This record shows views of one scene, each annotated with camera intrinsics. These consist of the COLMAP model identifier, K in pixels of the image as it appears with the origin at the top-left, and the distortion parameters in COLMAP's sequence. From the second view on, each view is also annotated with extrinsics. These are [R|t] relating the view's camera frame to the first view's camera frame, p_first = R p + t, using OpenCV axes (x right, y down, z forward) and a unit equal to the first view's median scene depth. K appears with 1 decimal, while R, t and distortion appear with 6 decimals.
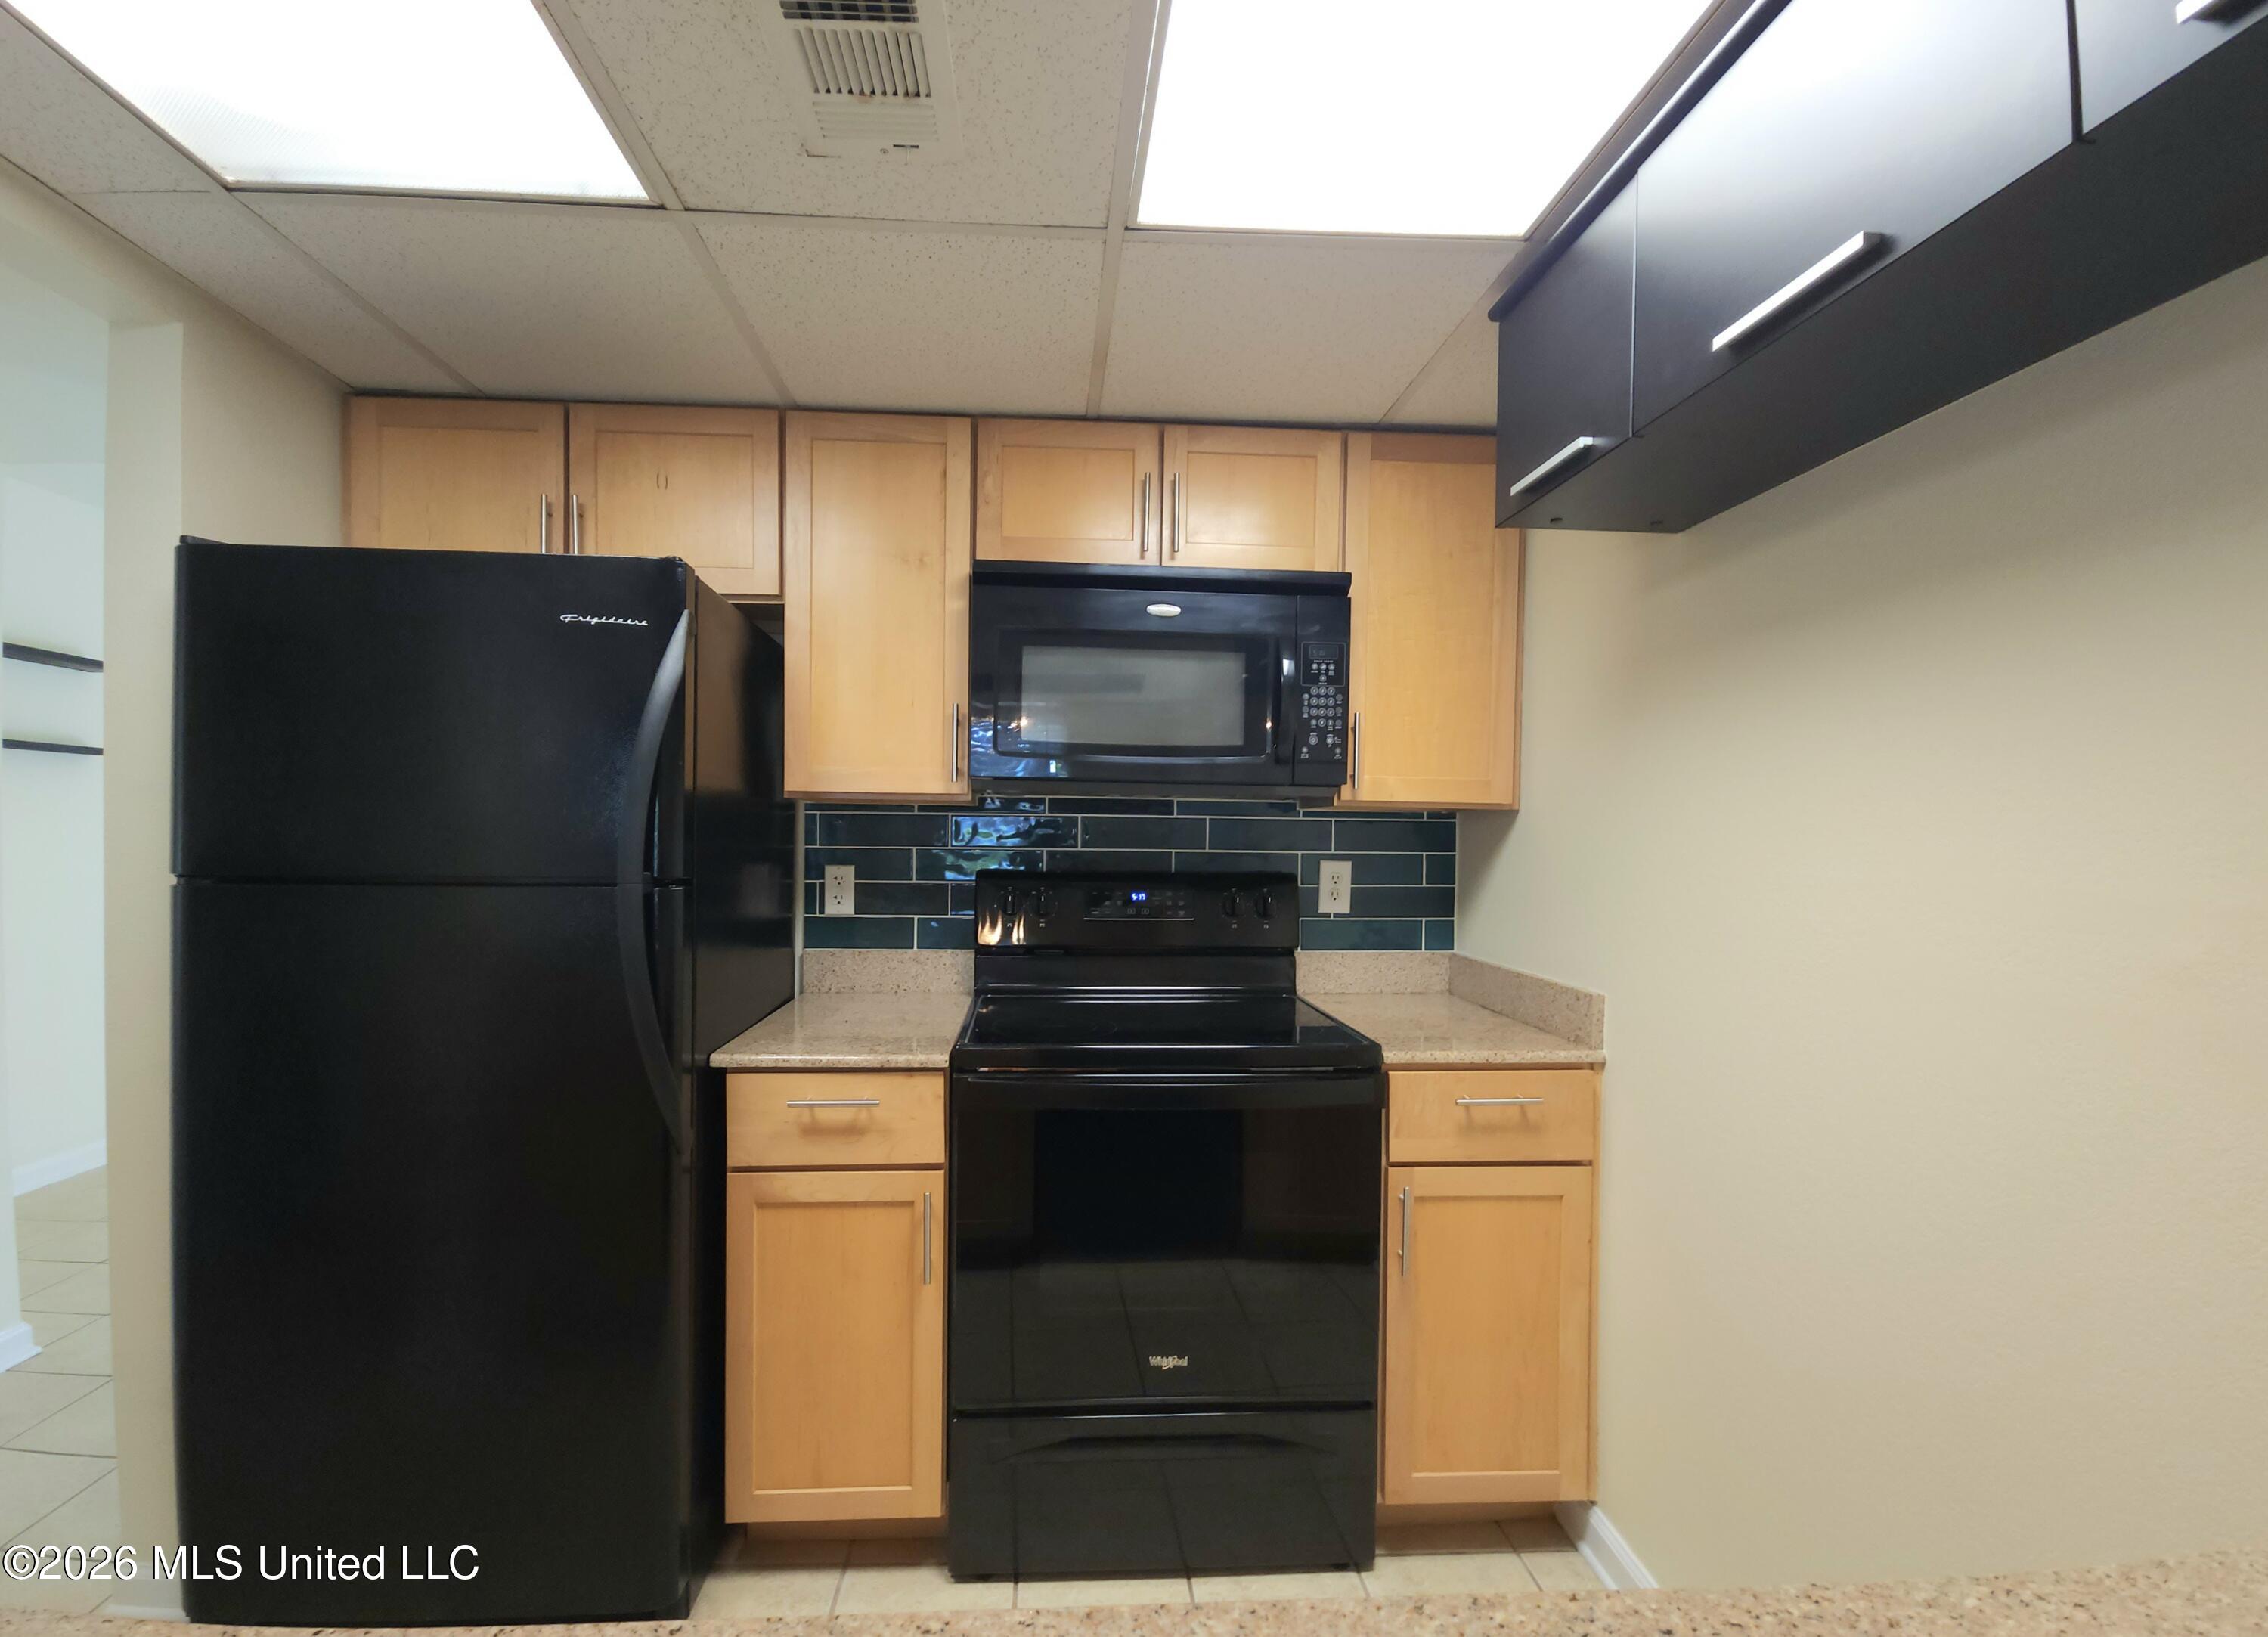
lens RADIAL K [[969.9, 0, 1104.6], [0, 969.9, 867.0], [0, 0, 1]] dist [-0.024794, -0.000047]
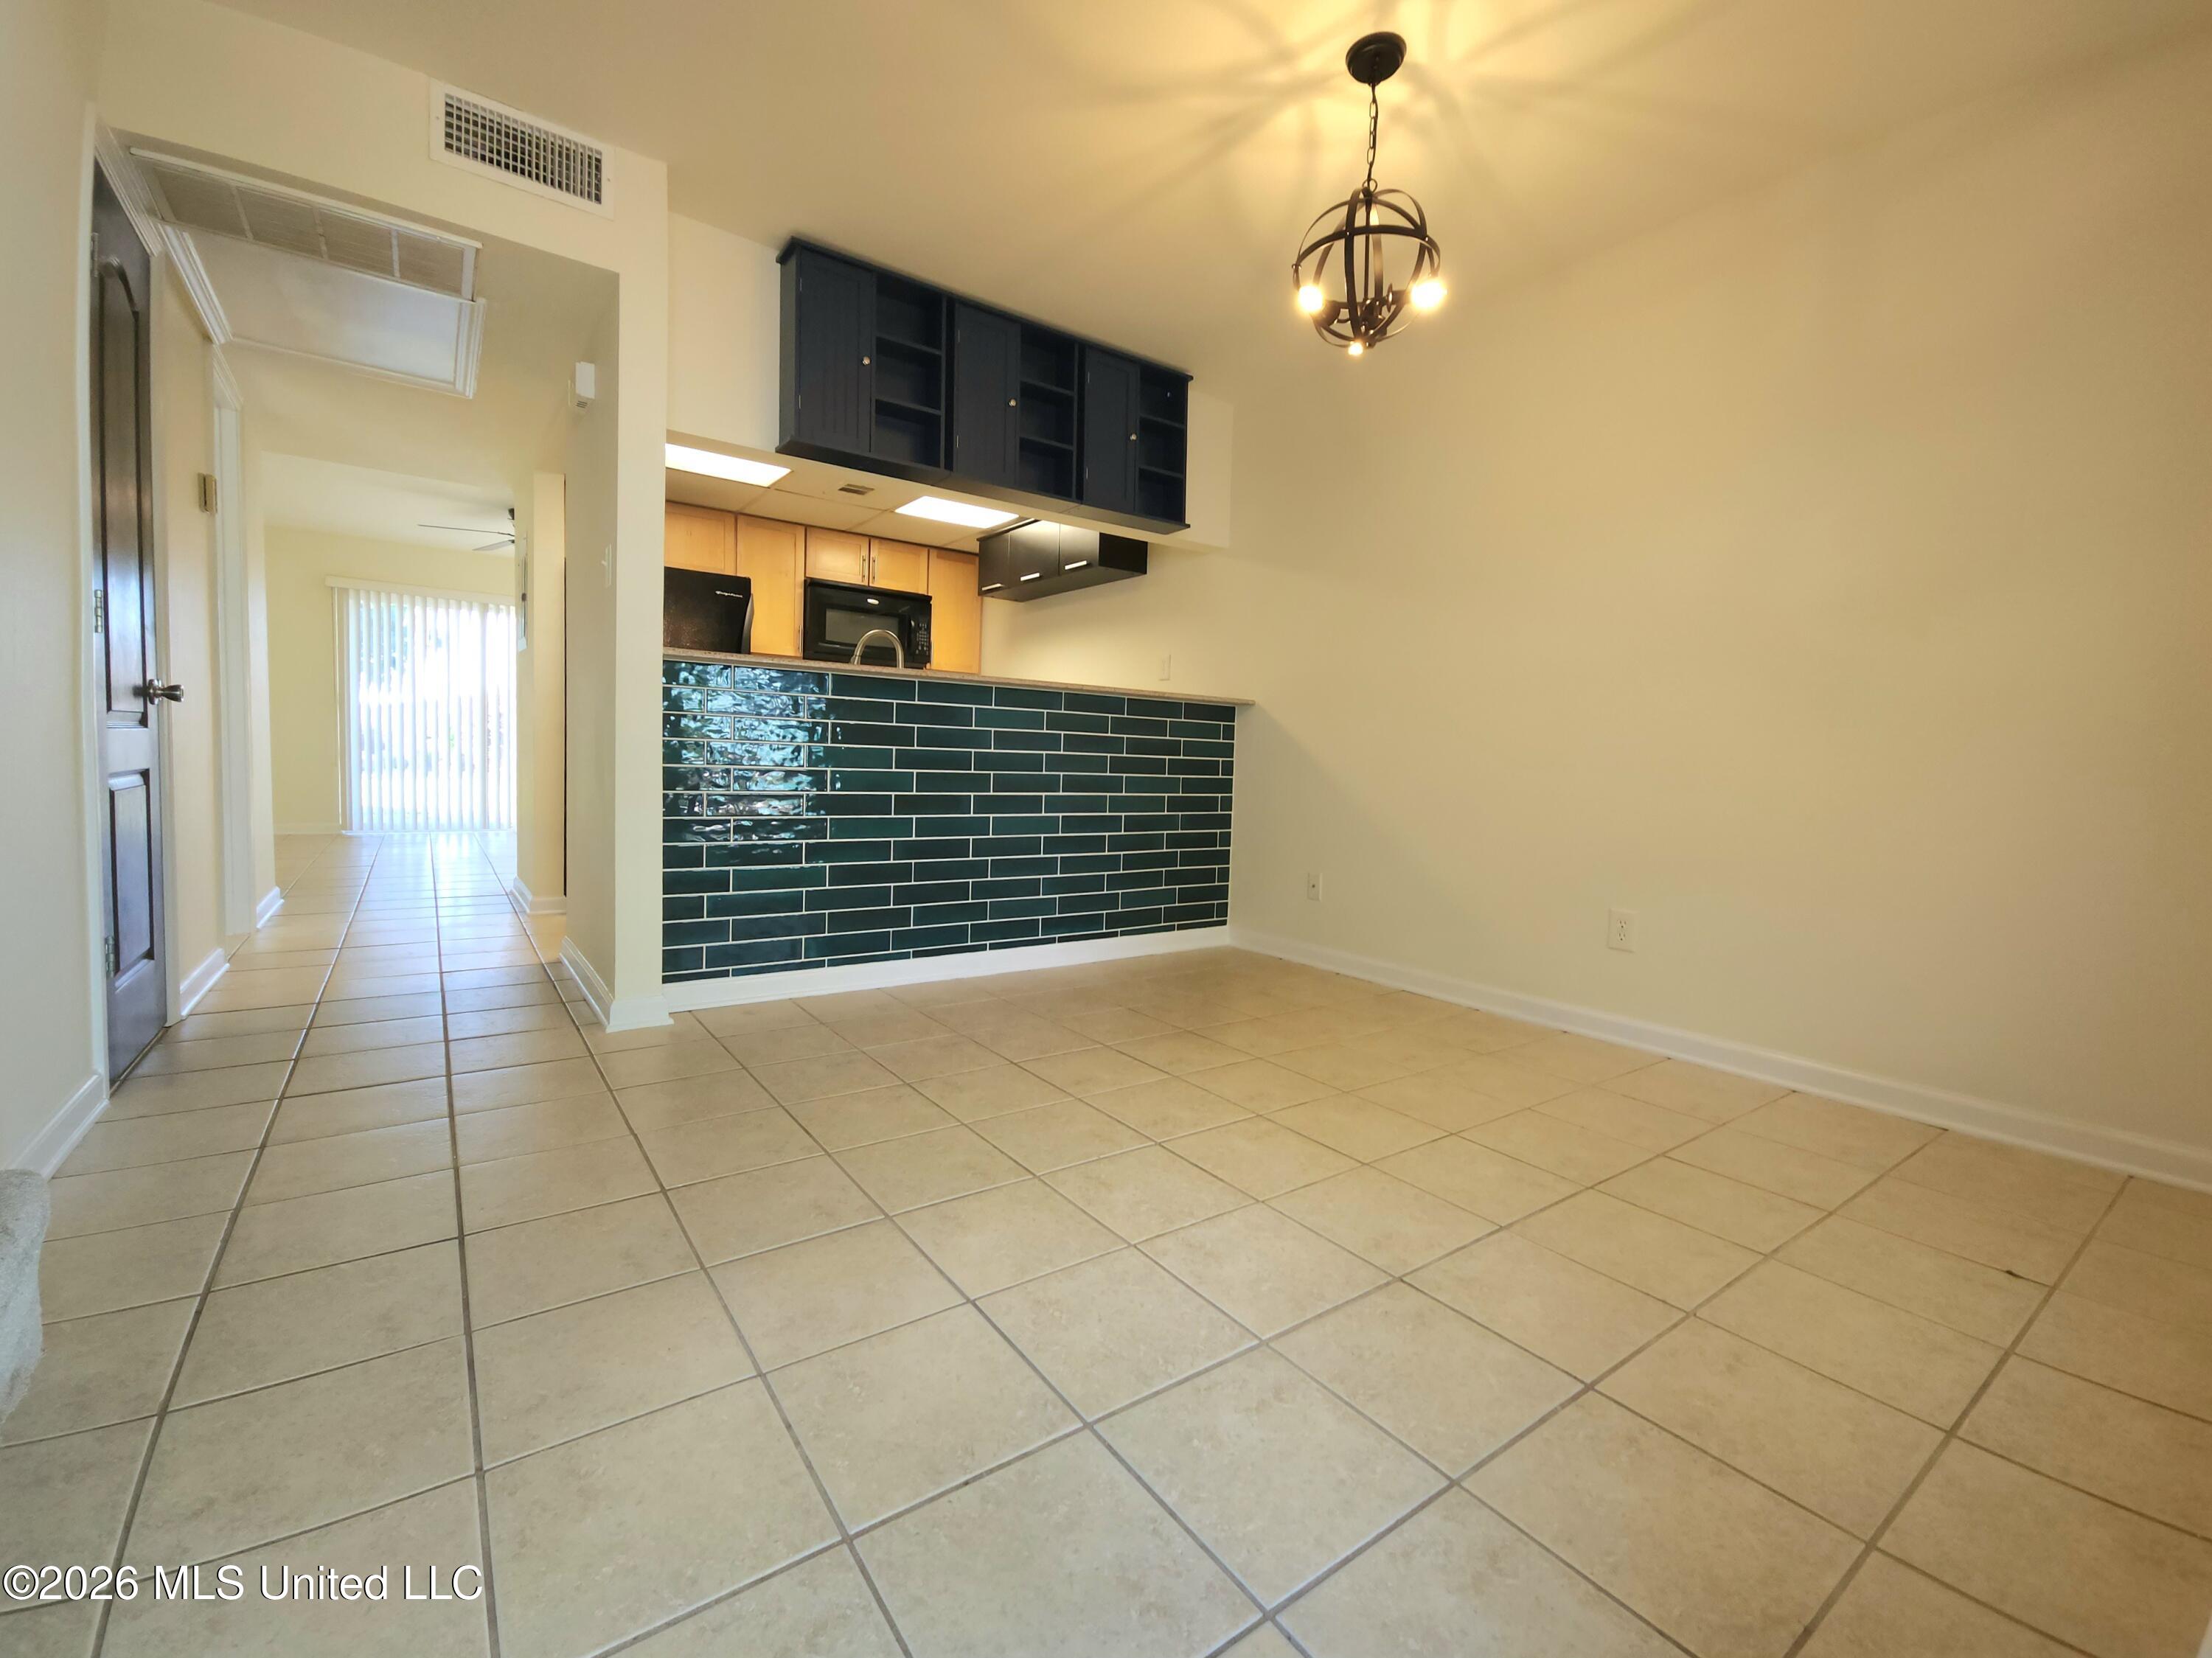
lens RADIAL K [[937.3, 0, 1094.8], [0, 937.3, 811.7], [0, 0, 1]] dist [0.002709, -0.000013]
pose [[0.843647, -0.024066, 0.536359, -0.920916], [-0.004212, 0.998667, 0.051434, 0.229846], [-0.536882, -0.045652, 0.842421, -1.823895]]
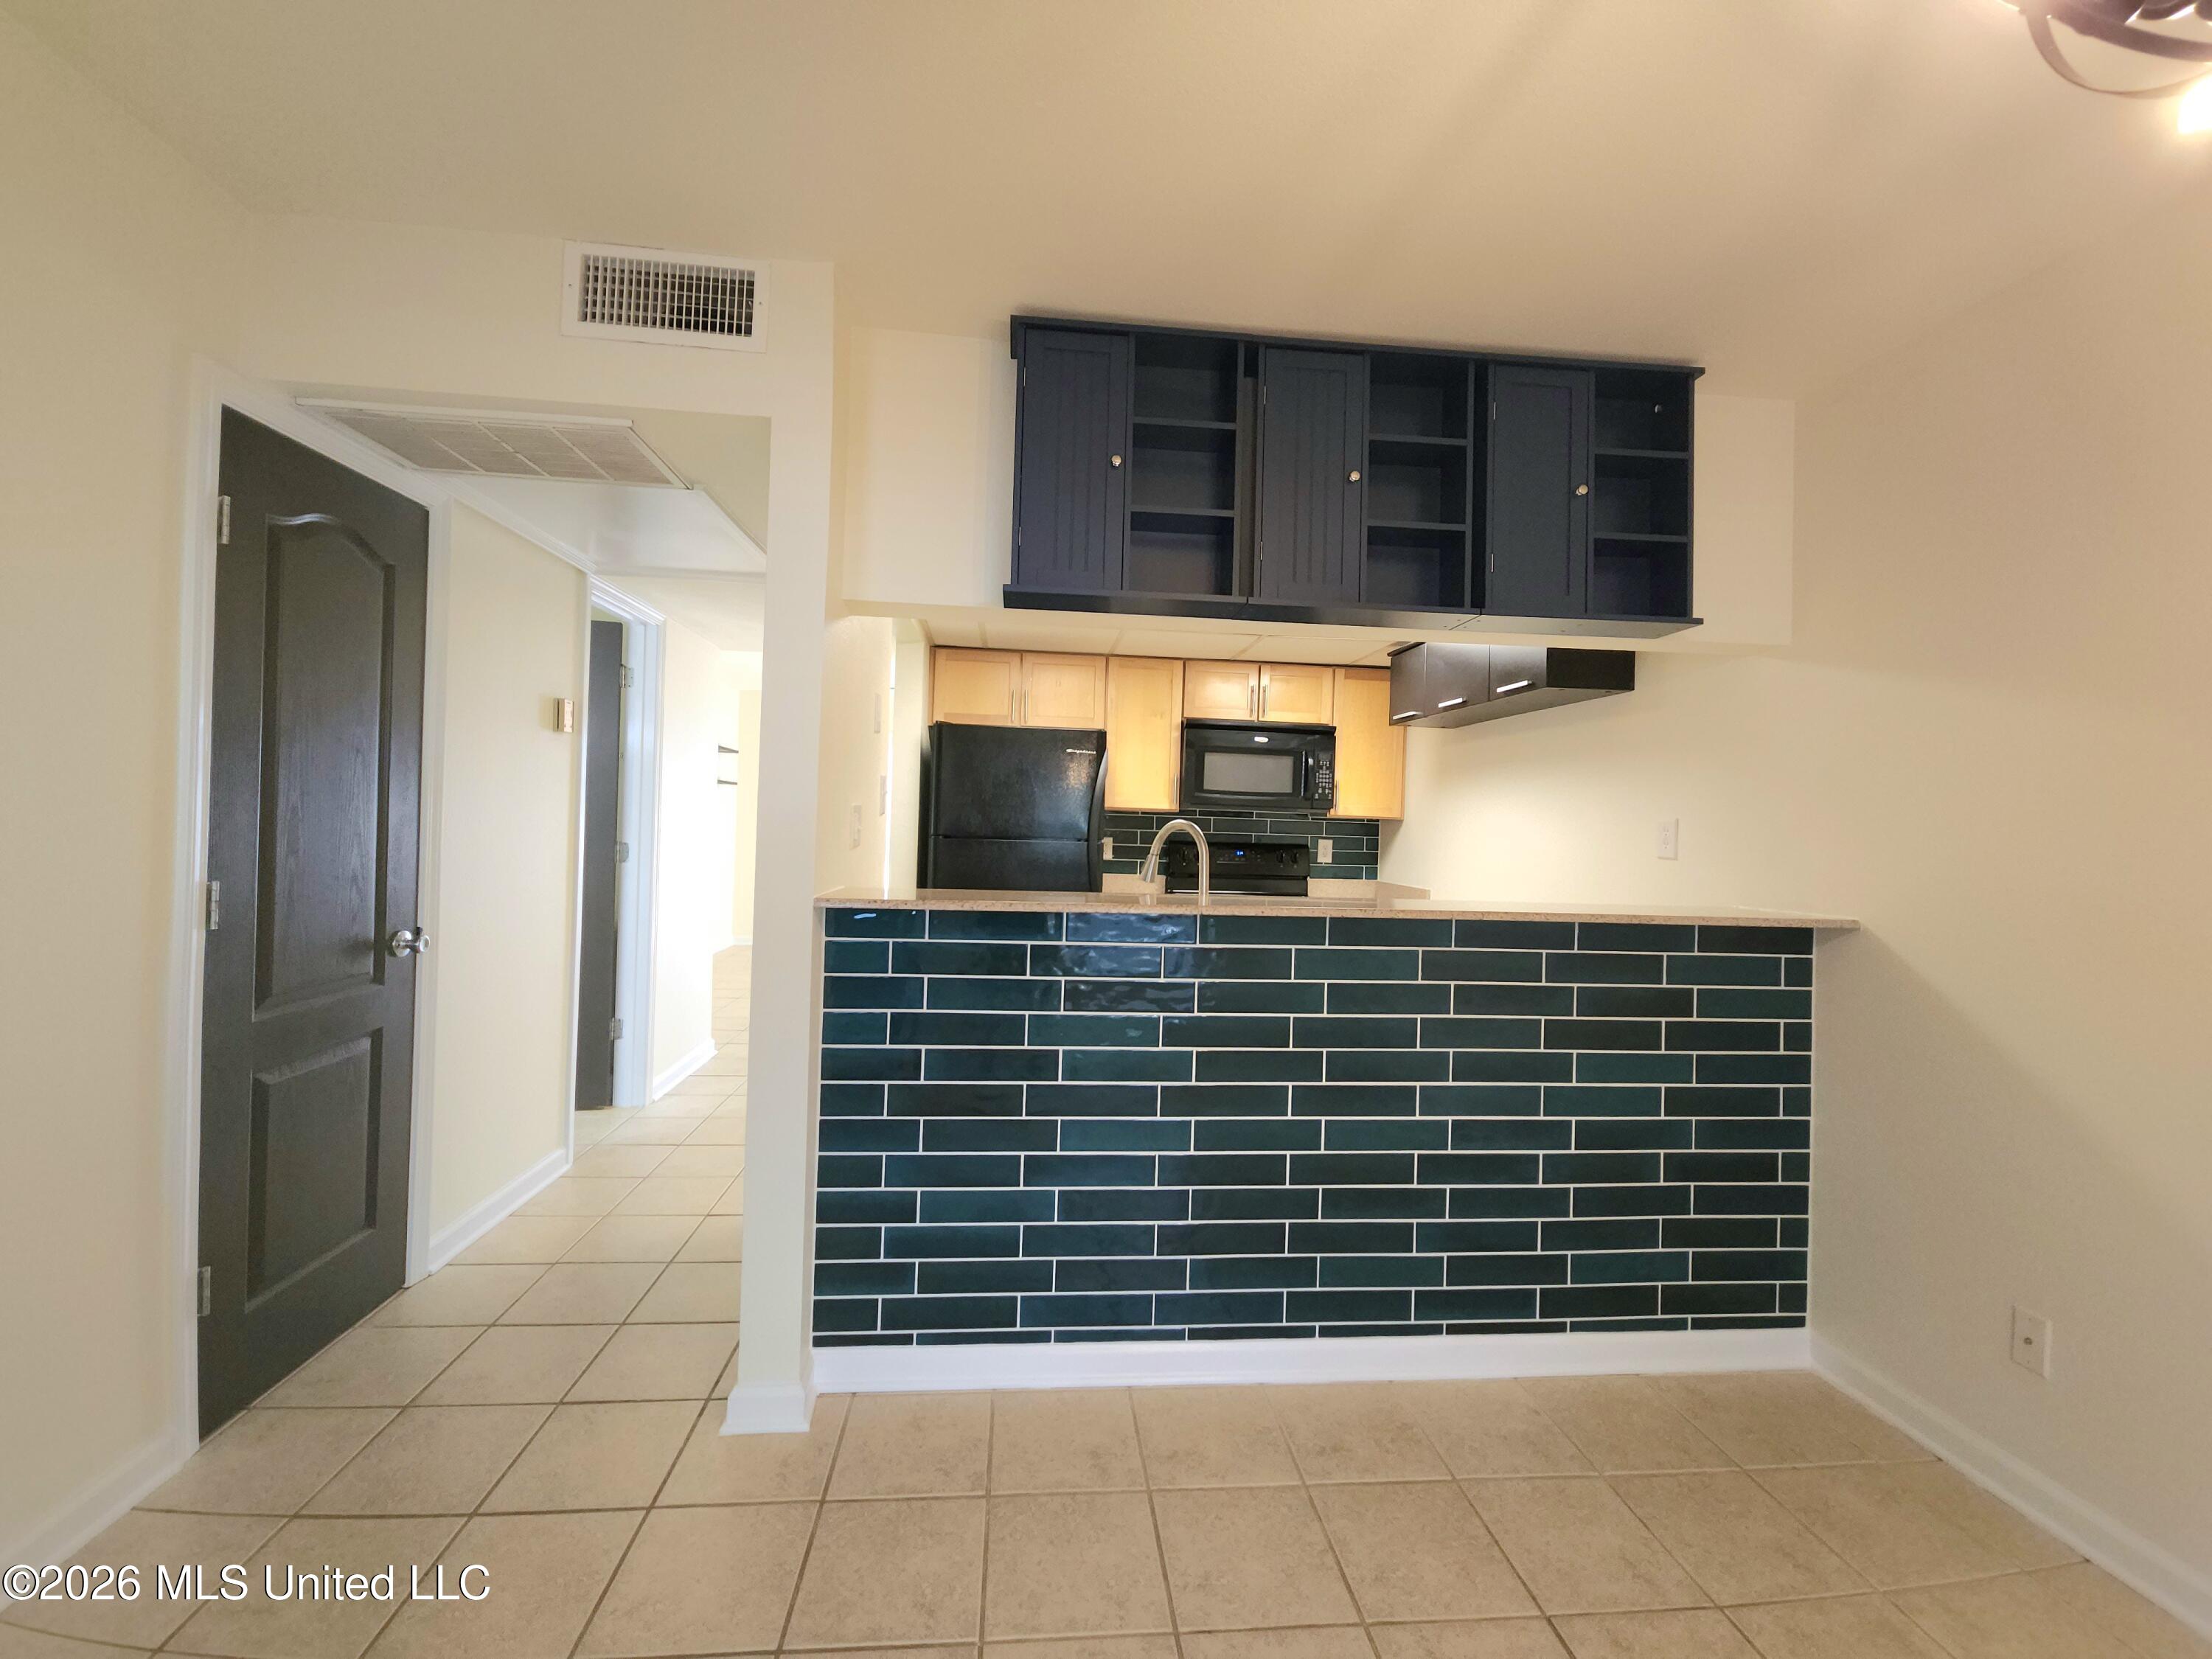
lens RADIAL K [[901.1, 0, 1099.0], [0, 901.1, 814.3], [0, 0, 1]] dist [0.010106, -0.006889]
pose [[0.999298, 0.008697, 0.036453, -0.435128], [-0.007761, 0.999639, -0.025739, -0.008146], [-0.036664, 0.025438, 0.999004, -1.288144]]
